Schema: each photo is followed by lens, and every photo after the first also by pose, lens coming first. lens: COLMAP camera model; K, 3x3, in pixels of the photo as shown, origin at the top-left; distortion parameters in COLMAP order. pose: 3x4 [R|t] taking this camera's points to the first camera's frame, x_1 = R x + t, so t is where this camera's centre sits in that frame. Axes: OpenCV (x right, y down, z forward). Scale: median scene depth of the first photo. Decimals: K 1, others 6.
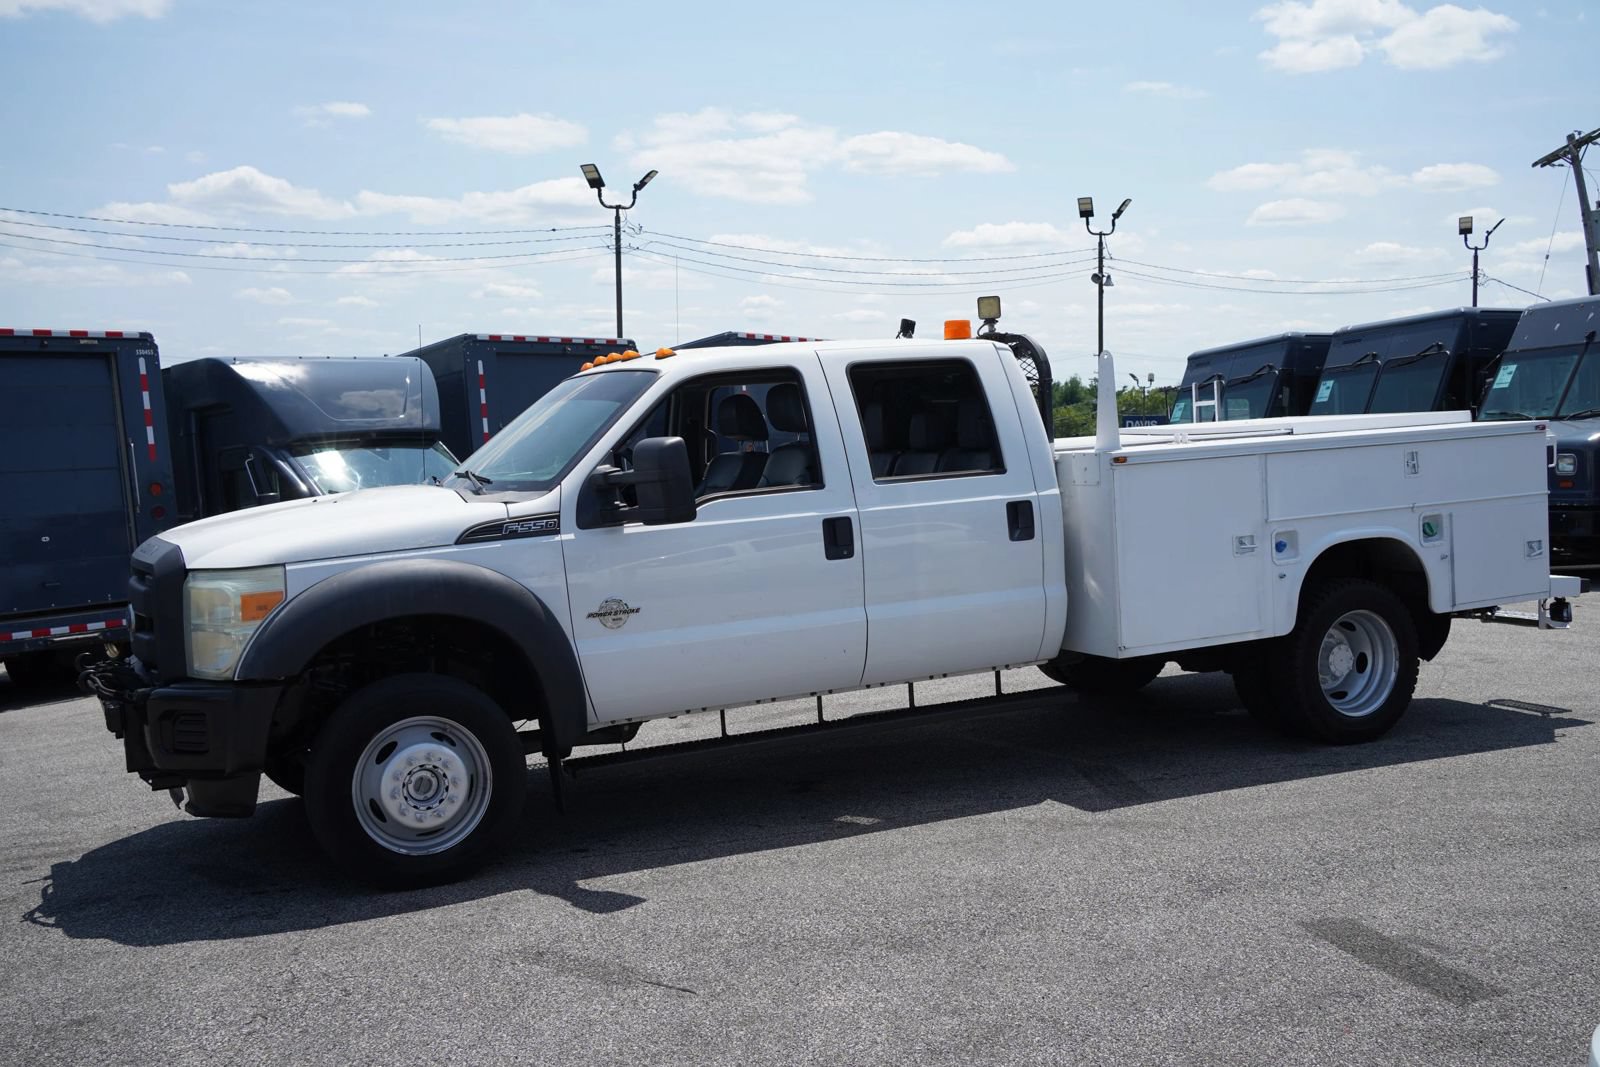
lens RADIAL K [[1605.7, 0, 805.1], [0, 1605.7, 525.9], [0, 0, 1]] dist [0.012191, 0.000000]
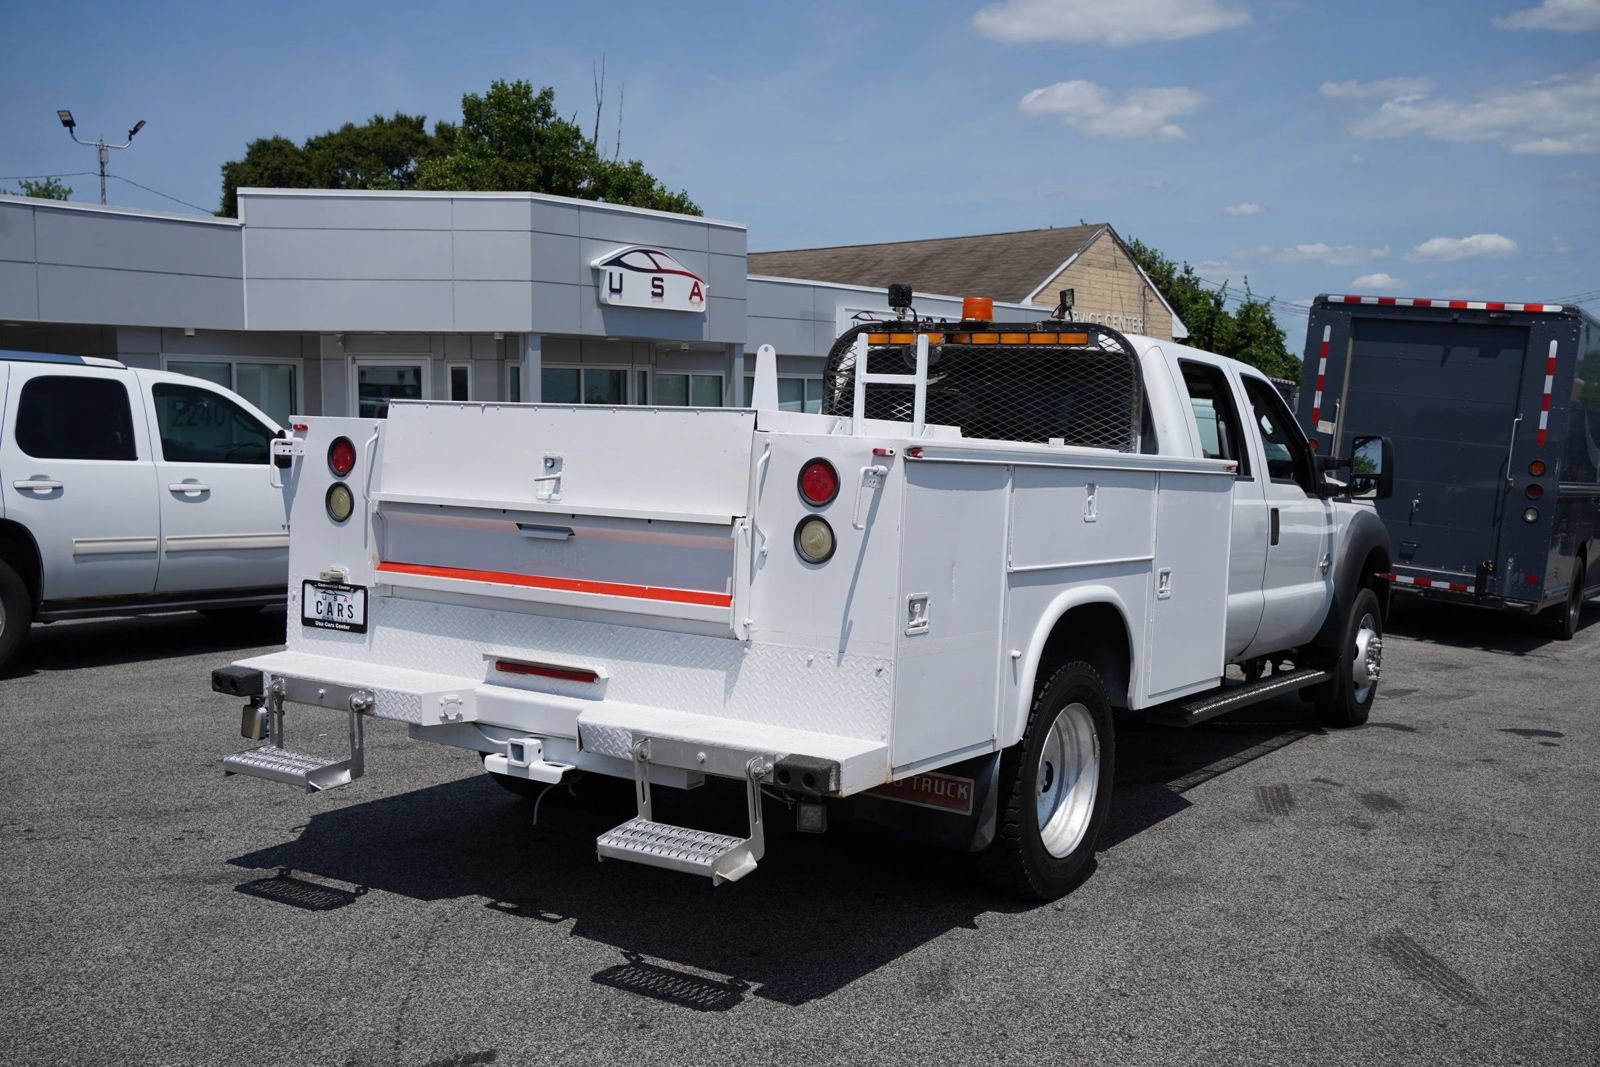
lens RADIAL K [[1605.7, 0, 804.2], [0, 1605.7, 540.7], [0, 0, 1]] dist [0.012191, 0.000000]
pose [[-0.853079, 0.046127, -0.519739, 0.604421], [-0.030924, 0.989864, 0.138609, -0.108859], [0.520865, 0.134317, -0.843006, 1.616151]]
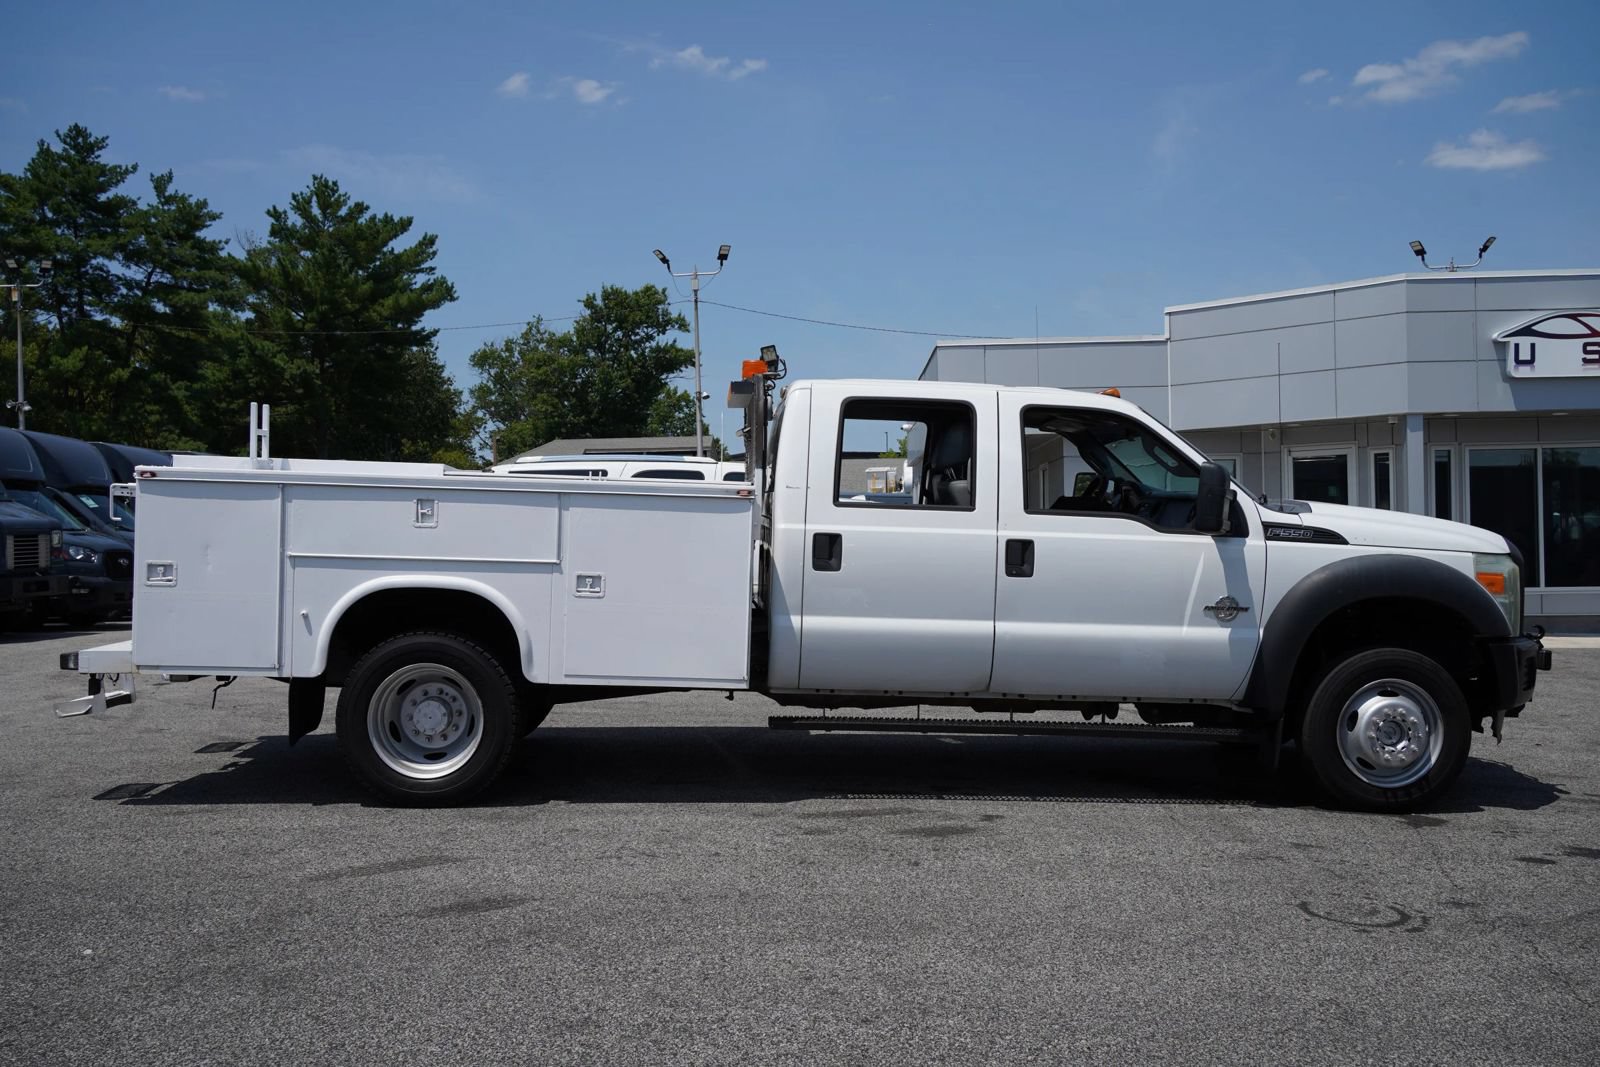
lens RADIAL K [[1605.7, 0, 809.0], [0, 1605.7, 532.6], [0, 0, 1]] dist [0.012191, 0.000000]
pose [[-0.927652, 0.023331, 0.372716, -0.303759], [0.046314, 0.997529, 0.052829, -0.066176], [-0.370563, 0.066269, -0.926440, 1.851563]]
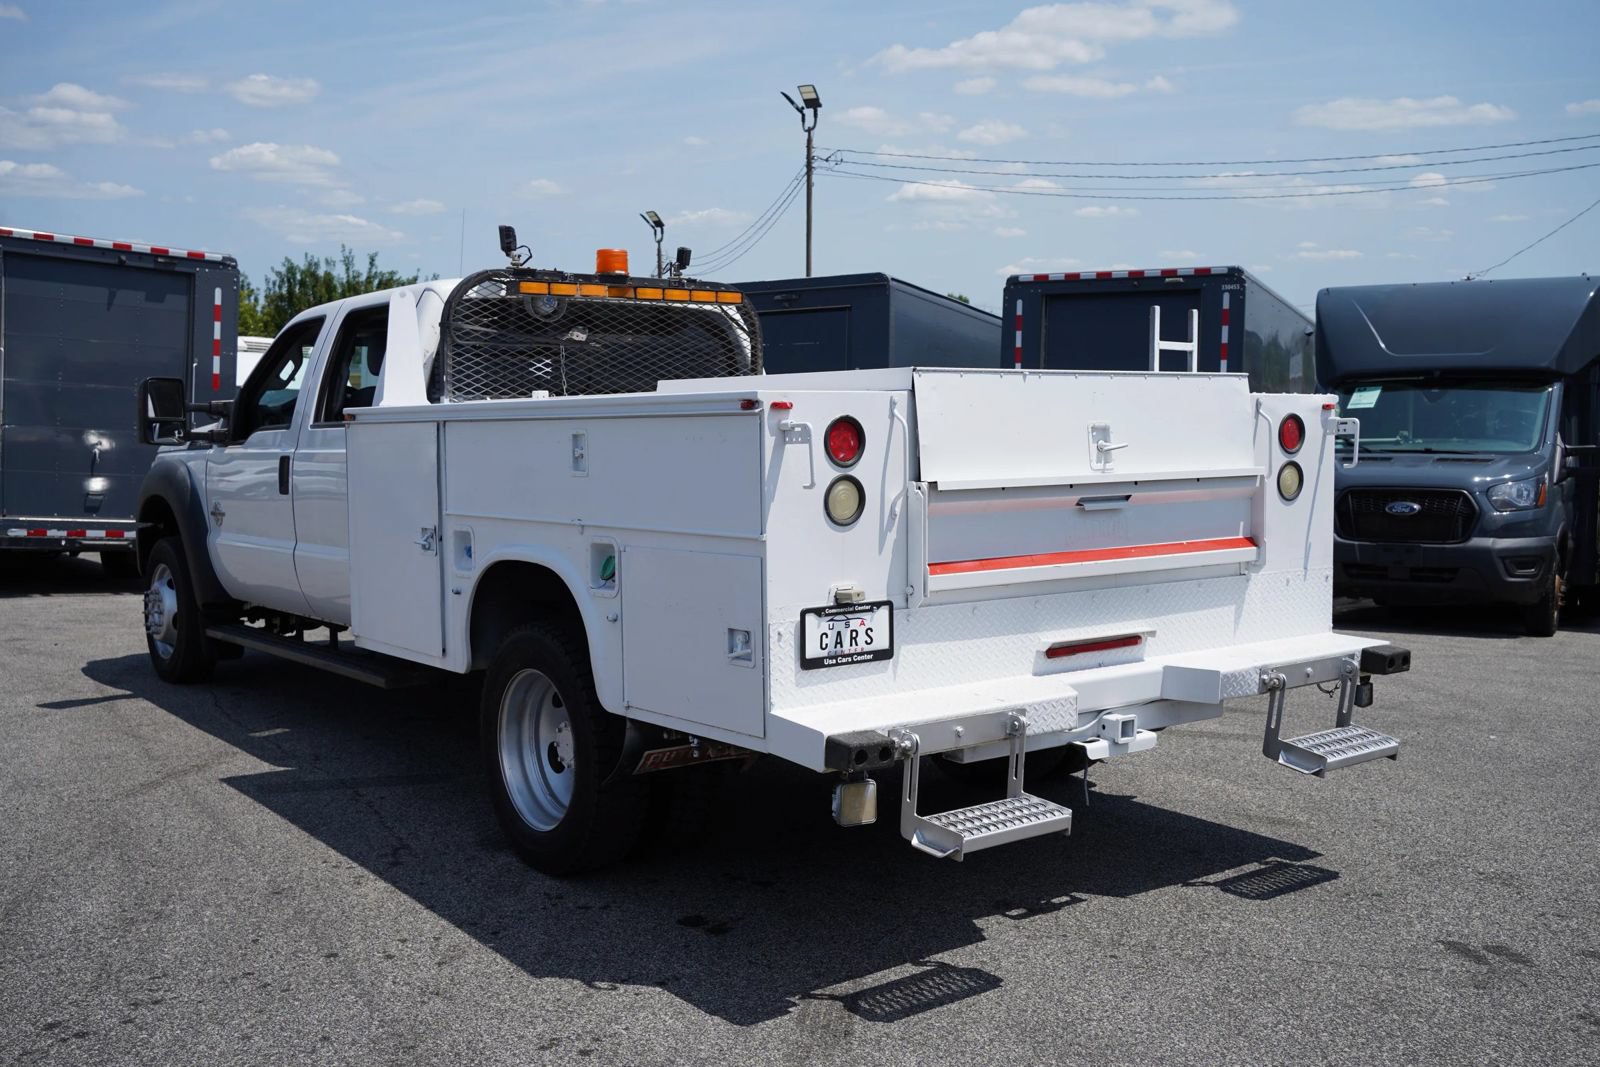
lens RADIAL K [[1605.7, 0, 803.8], [0, 1605.7, 538.7], [0, 0, 1]] dist [0.012191, 0.000000]
pose [[0.201425, 0.121246, -0.971971, 0.904463], [-0.066036, 0.991733, 0.110026, -0.072508], [0.977275, 0.042023, 0.207767, 0.878239]]
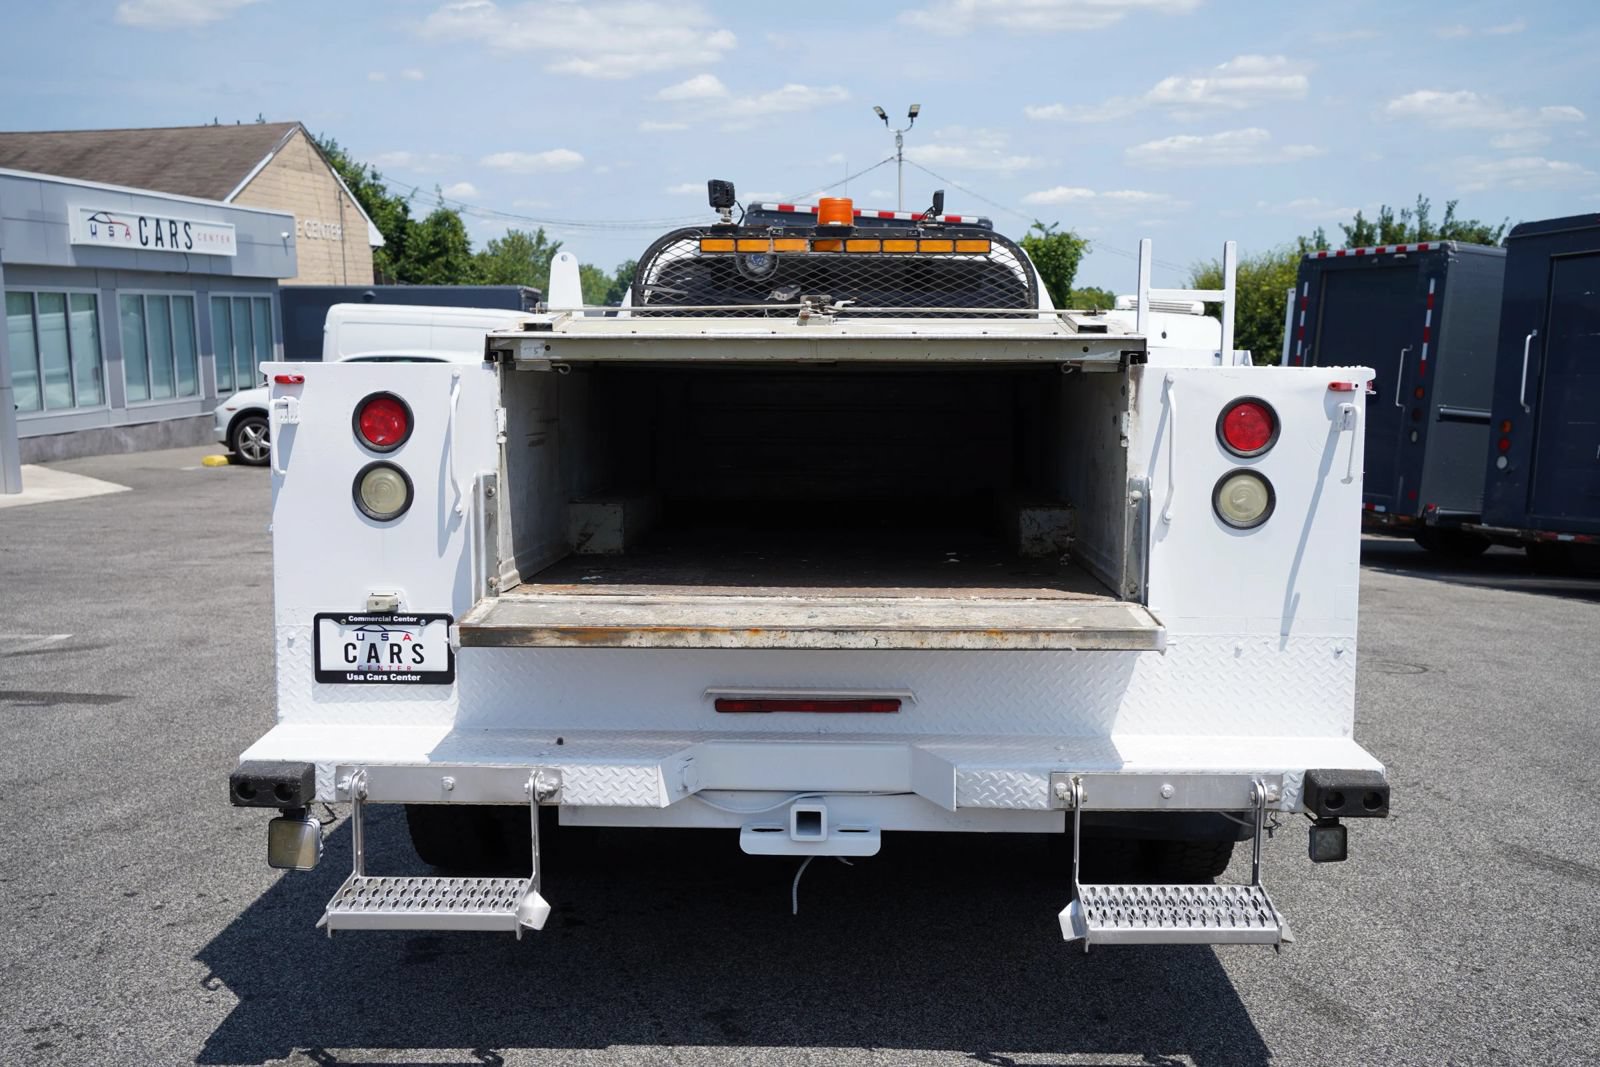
lens RADIAL K [[1605.7, 0, 809.9], [0, 1605.7, 533.6], [0, 0, 1]] dist [0.012191, 0.000000]
pose [[-0.462363, 0.133696, -0.876554, 0.745885], [-0.038392, 0.984622, 0.170429, -0.095284], [0.885859, 0.112453, -0.450119, 1.276071]]
